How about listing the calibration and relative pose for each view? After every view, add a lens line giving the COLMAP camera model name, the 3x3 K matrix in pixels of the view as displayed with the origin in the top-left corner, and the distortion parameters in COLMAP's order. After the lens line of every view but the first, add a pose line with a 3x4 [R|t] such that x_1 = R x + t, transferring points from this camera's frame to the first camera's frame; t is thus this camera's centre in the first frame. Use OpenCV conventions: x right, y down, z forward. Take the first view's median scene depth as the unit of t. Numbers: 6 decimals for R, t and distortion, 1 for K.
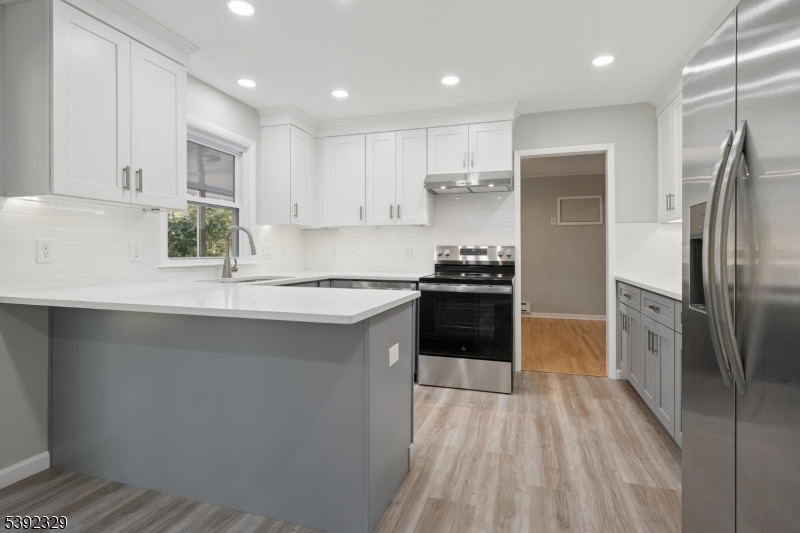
lens RADIAL K [[410.4, 0, 398.3], [0, 410.4, 250.9], [0, 0, 1]] dist [0.013986, 0.000015]
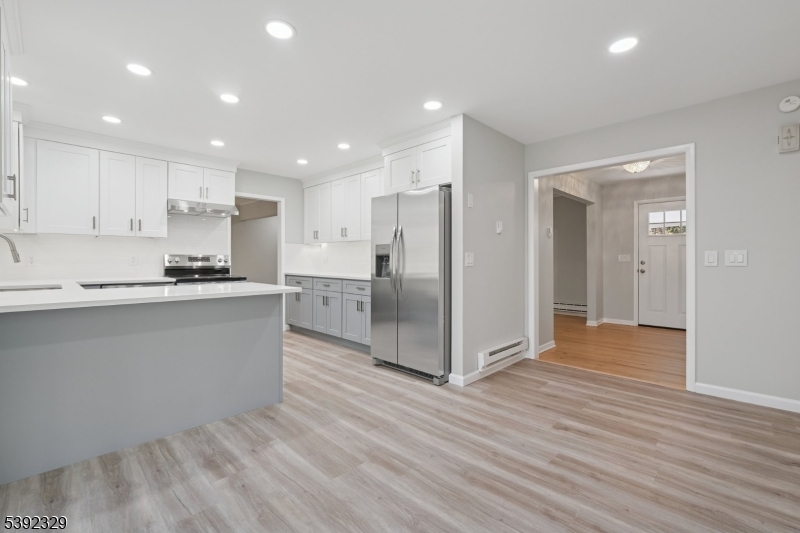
lens RADIAL K [[351.7, 0, 399.4], [0, 351.7, 261.4], [0, 0, 1]] dist [-0.000453, 0.000120]
pose [[0.455273, -0.006991, 0.890324, -0.772976], [-0.001698, 0.999961, 0.008720, -0.002368], [-0.890350, -0.005482, 0.455243, -0.171738]]
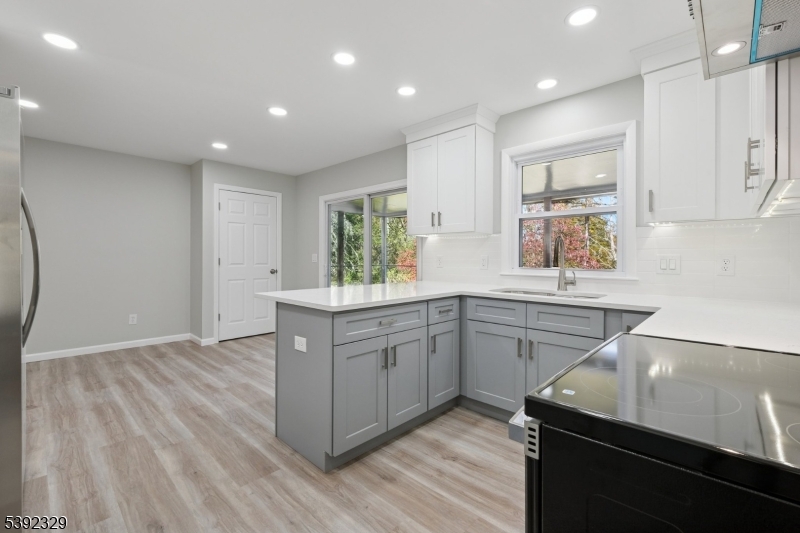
lens RADIAL K [[351.7, 0, 399.4], [0, 351.7, 261.4], [0, 0, 1]] dist [-0.000453, 0.000120]
pose [[-0.435692, 0.000670, -0.900095, 0.565325], [-0.003990, 0.999988, 0.002676, -0.003337], [0.900087, 0.004758, -0.435685, 1.183497]]
